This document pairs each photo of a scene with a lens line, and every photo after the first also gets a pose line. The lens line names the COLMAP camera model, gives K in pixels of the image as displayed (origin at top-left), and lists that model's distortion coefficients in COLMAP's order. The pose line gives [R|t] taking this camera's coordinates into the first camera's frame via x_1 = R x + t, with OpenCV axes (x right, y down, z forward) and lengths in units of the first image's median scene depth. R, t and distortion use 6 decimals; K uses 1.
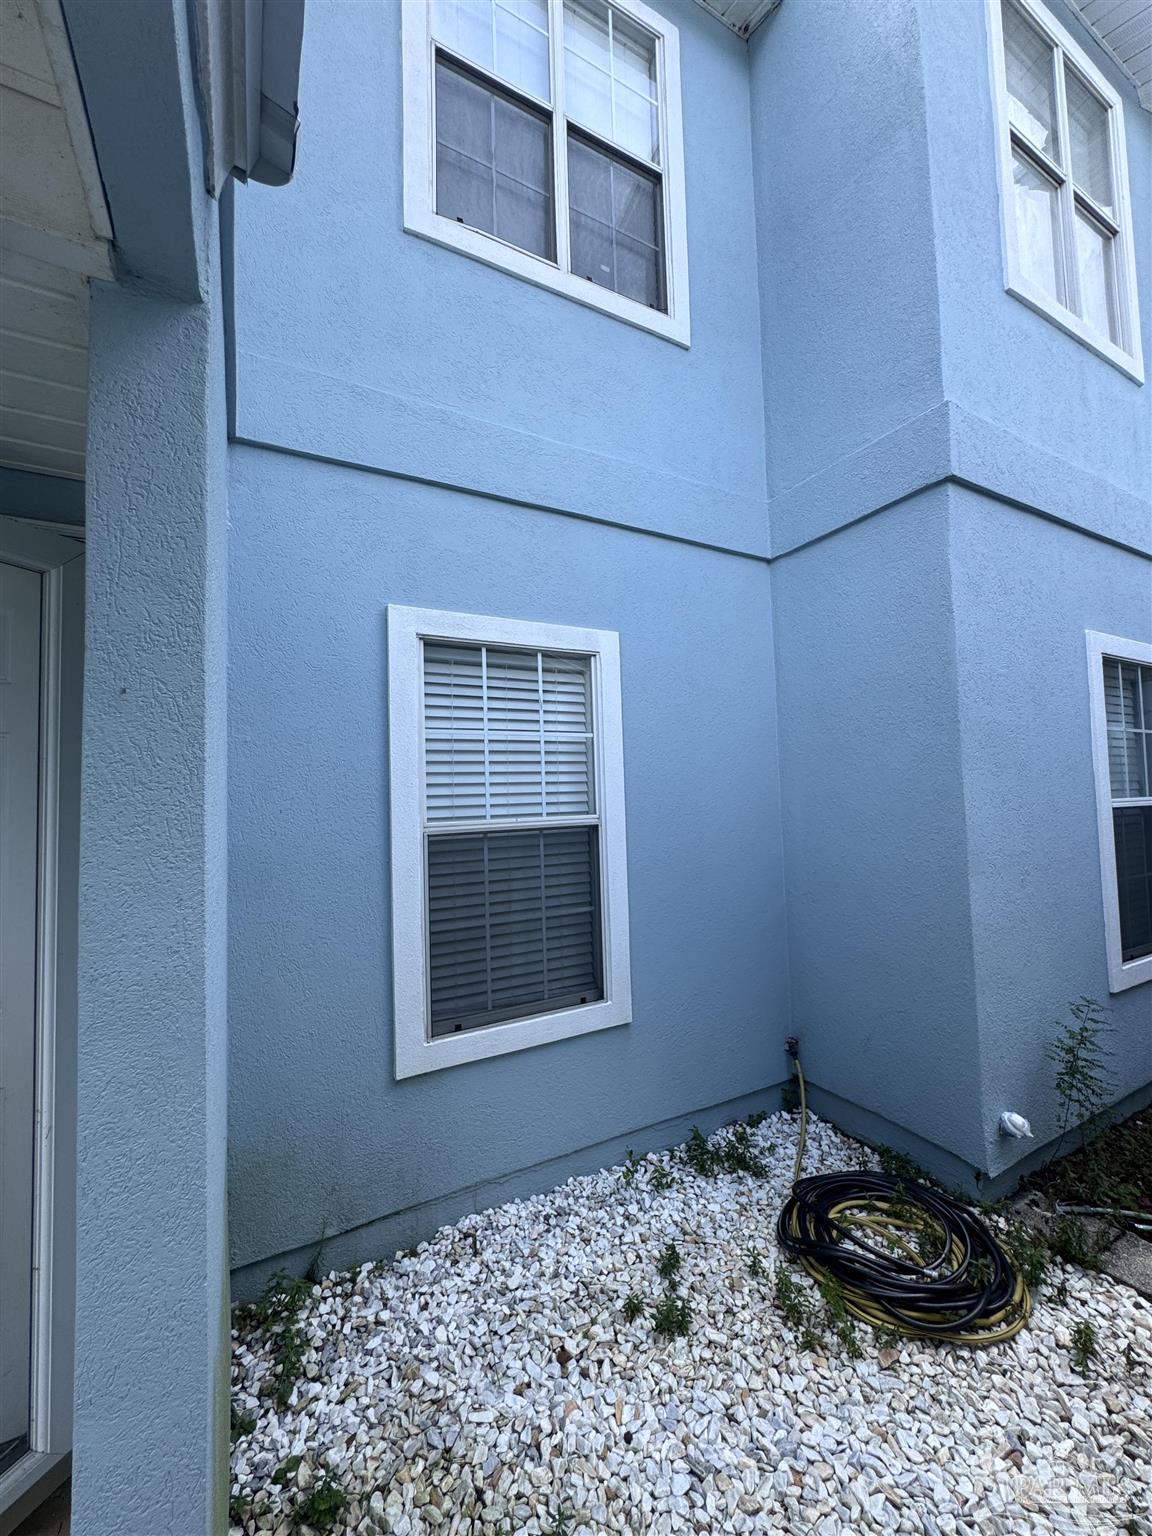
lens RADIAL K [[612.8, 0, 578.2], [0, 612.8, 767.9], [0, 0, 1]] dist [-0.003780, 0.000772]
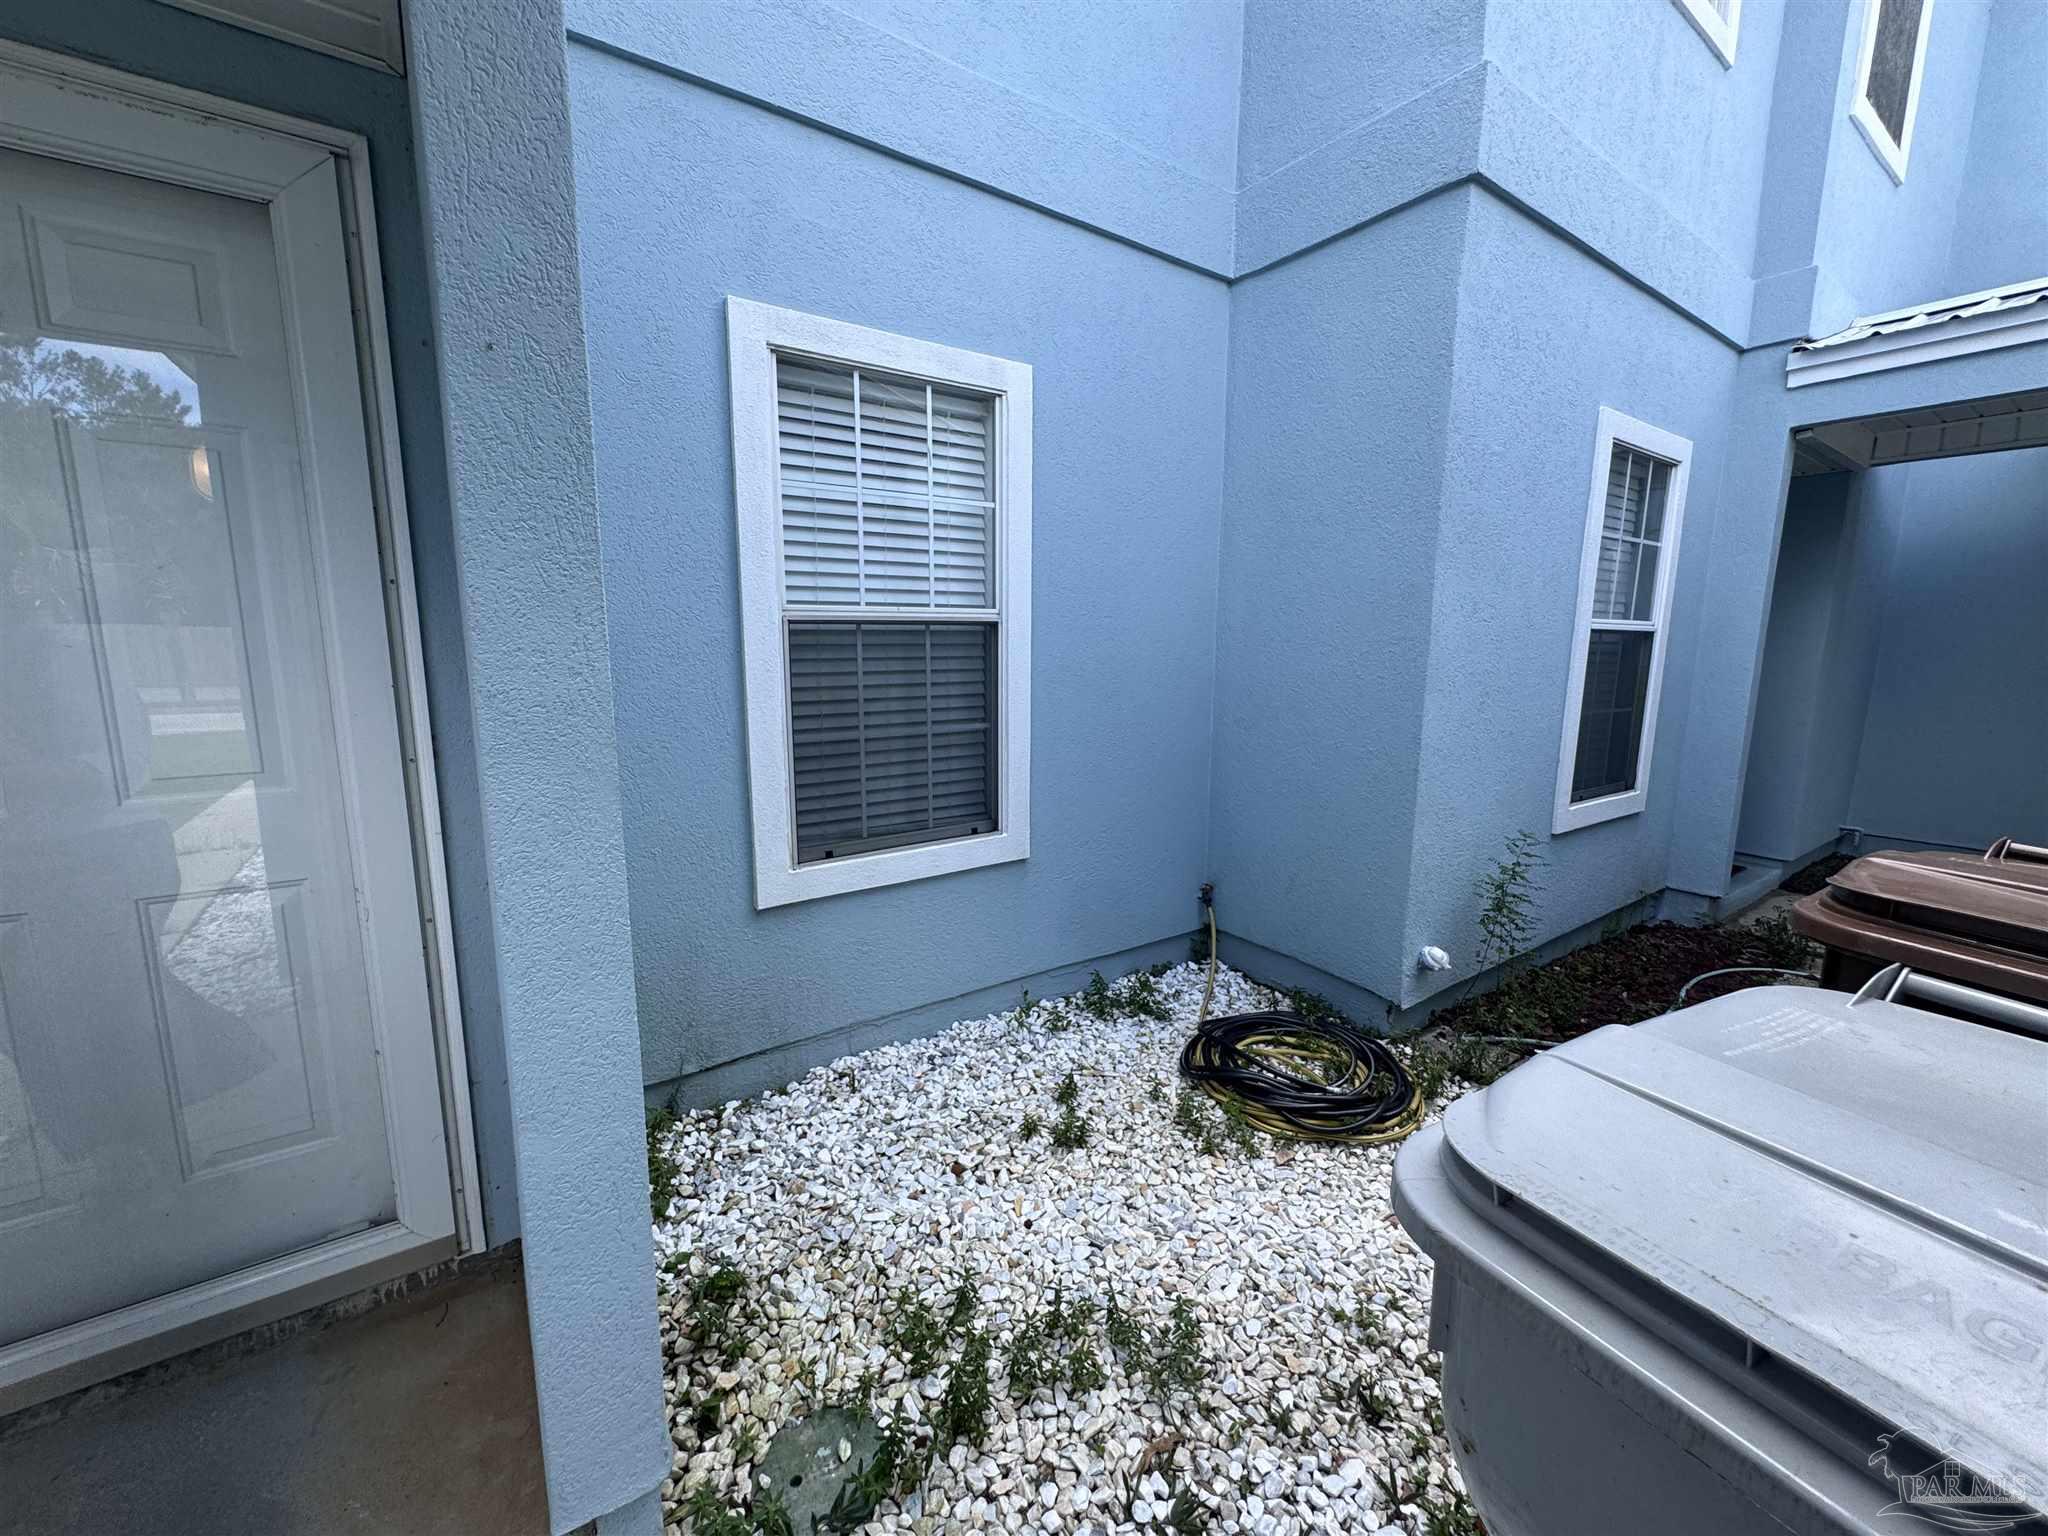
lens RADIAL K [[817.1, 0, 1021.9], [0, 817.1, 765.3], [0, 0, 1]] dist [-0.003780, 0.000772]
pose [[0.993572, 0.016920, 0.111932, -0.059482], [-0.039710, 0.978029, 0.204651, 0.062908], [-0.106010, -0.207780, 0.972414, -0.089620]]
